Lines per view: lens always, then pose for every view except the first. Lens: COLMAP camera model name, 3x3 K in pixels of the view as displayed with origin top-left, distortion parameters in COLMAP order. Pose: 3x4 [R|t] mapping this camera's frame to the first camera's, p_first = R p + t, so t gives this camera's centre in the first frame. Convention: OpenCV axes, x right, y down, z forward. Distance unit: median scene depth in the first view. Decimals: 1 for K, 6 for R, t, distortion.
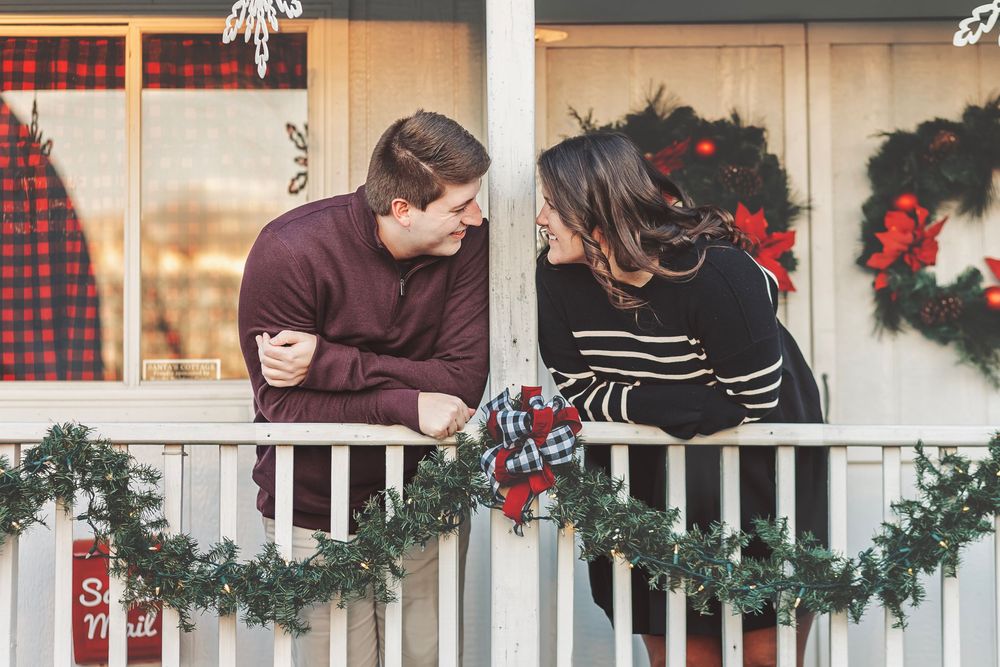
lens RADIAL K [[2654.2, 0, 498.6], [0, 2654.2, 294.9], [0, 0, 1]] dist [-0.000177, -0.220576]
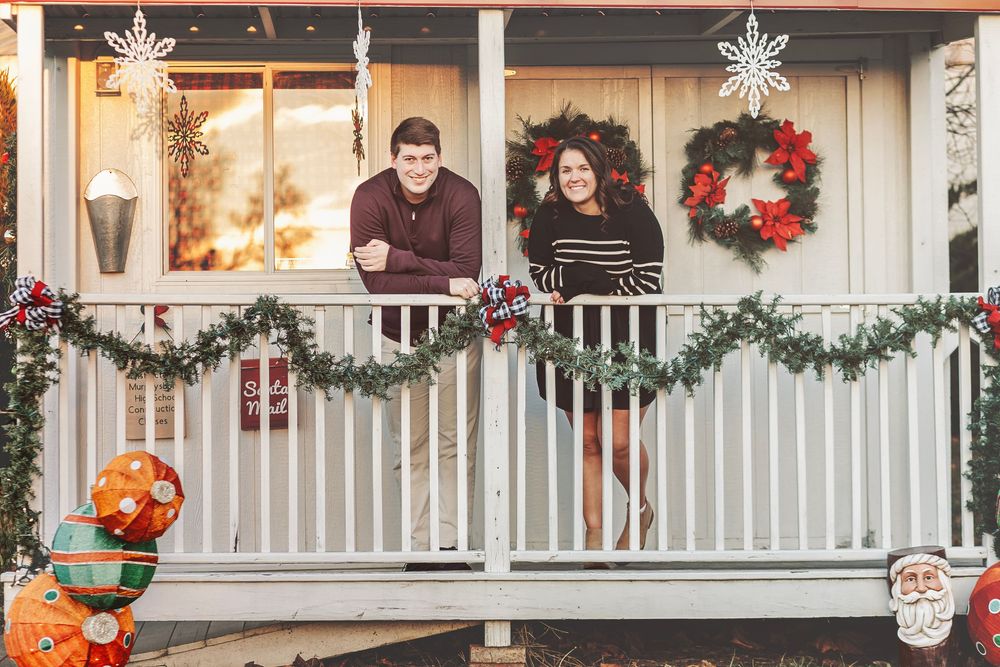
lens RADIAL K [[2494.2, 0, 506.3], [0, 2494.2, 316.9], [0, 0, 1]] dist [-0.020515, -0.374106]
pose [[0.999179, -0.003354, 0.040380, -0.060025], [0.000933, 0.998208, 0.059834, -0.044588], [-0.040509, -0.059747, 0.997391, -0.828170]]
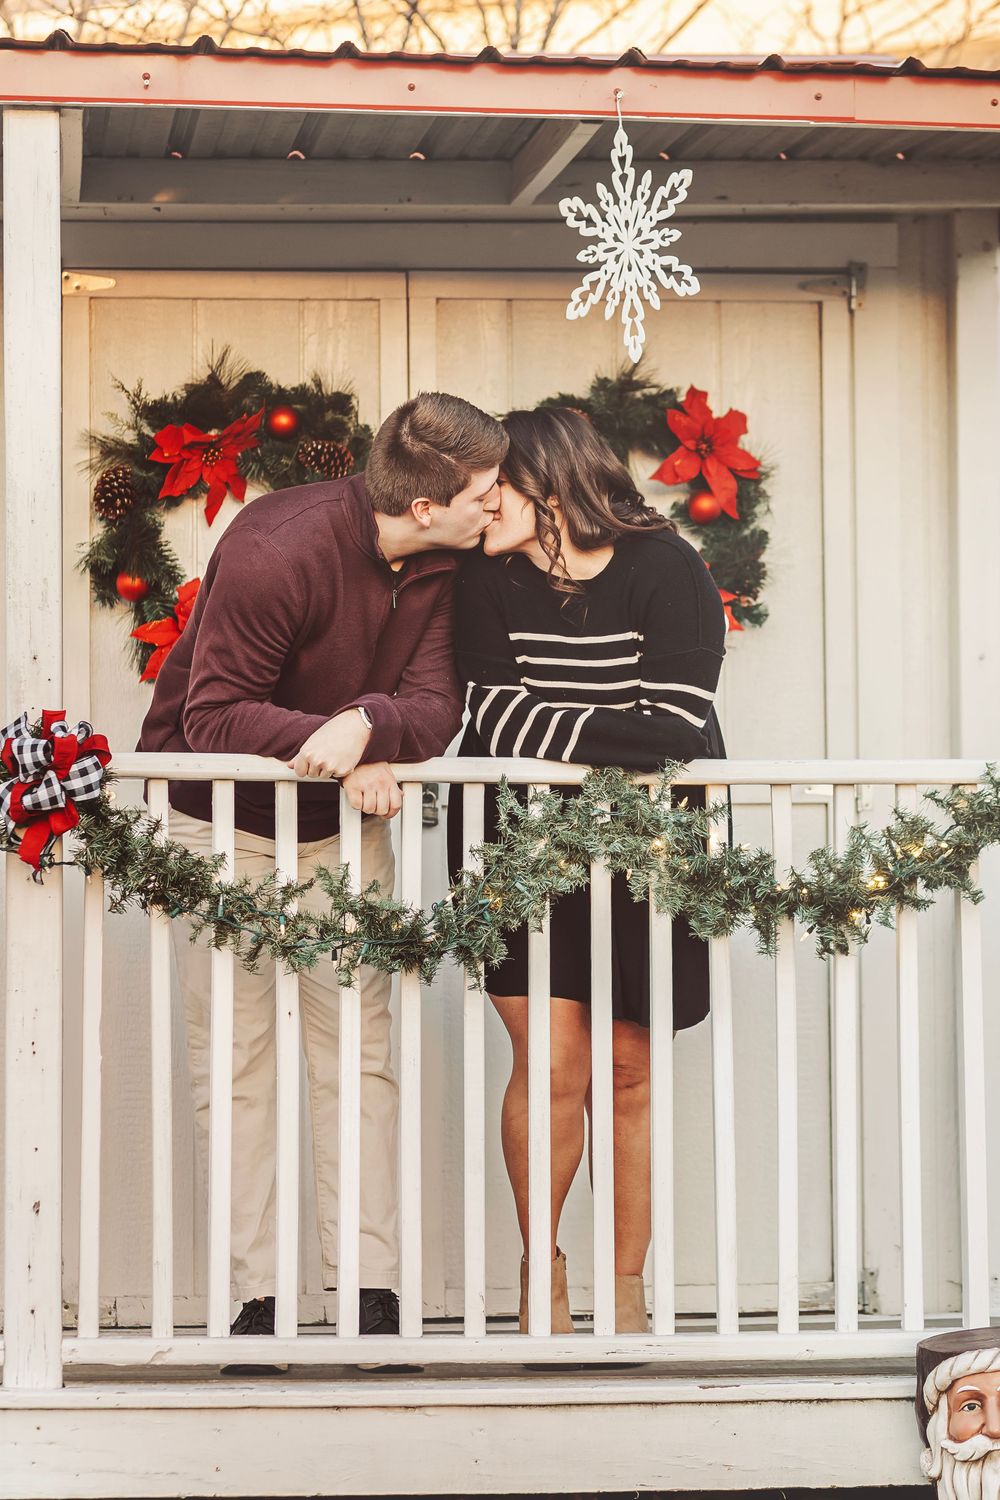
lens RADIAL K [[3922.6, 0, 500.0], [0, 3922.6, 750.0], [0, 0, 1]] dist [-0.034643, 0.069383]
pose [[0.994559, 0.004787, 0.104067, 0.023845], [-0.009121, 0.999109, 0.041209, -0.006272], [-0.103777, -0.041934, 0.993716, -0.273498]]
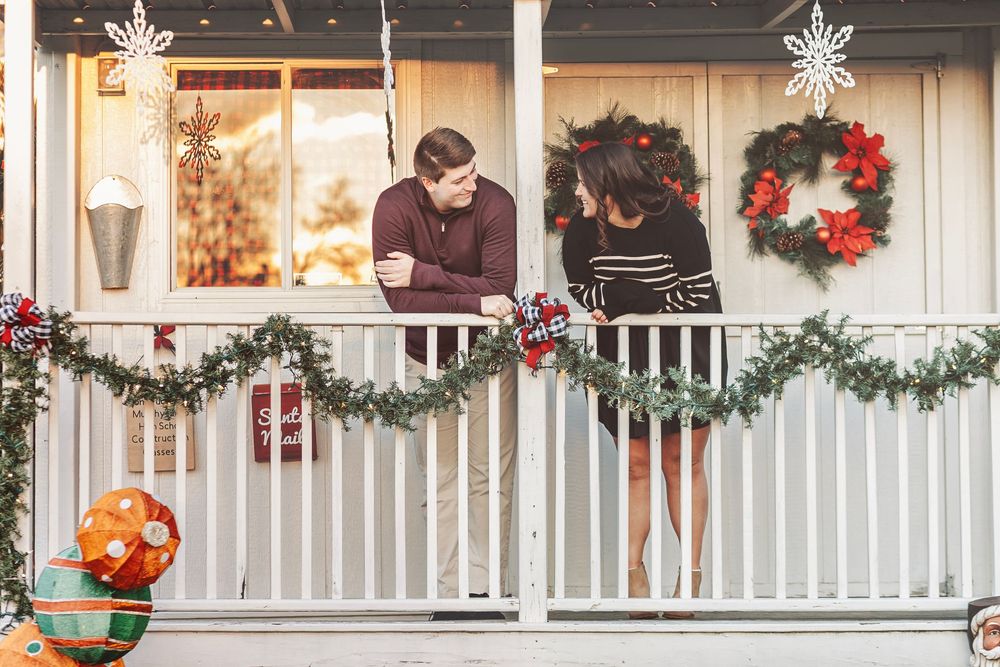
lens RADIAL K [[2573.5, 0, 502.1], [0, 2573.5, 304.0], [0, 0, 1]] dist [-0.040506, -0.064823]
pose [[0.999908, -0.001102, 0.013549, -0.036588], [0.000455, 0.998863, 0.047674, -0.039040], [-0.013586, -0.047664, 0.998771, -0.701000]]
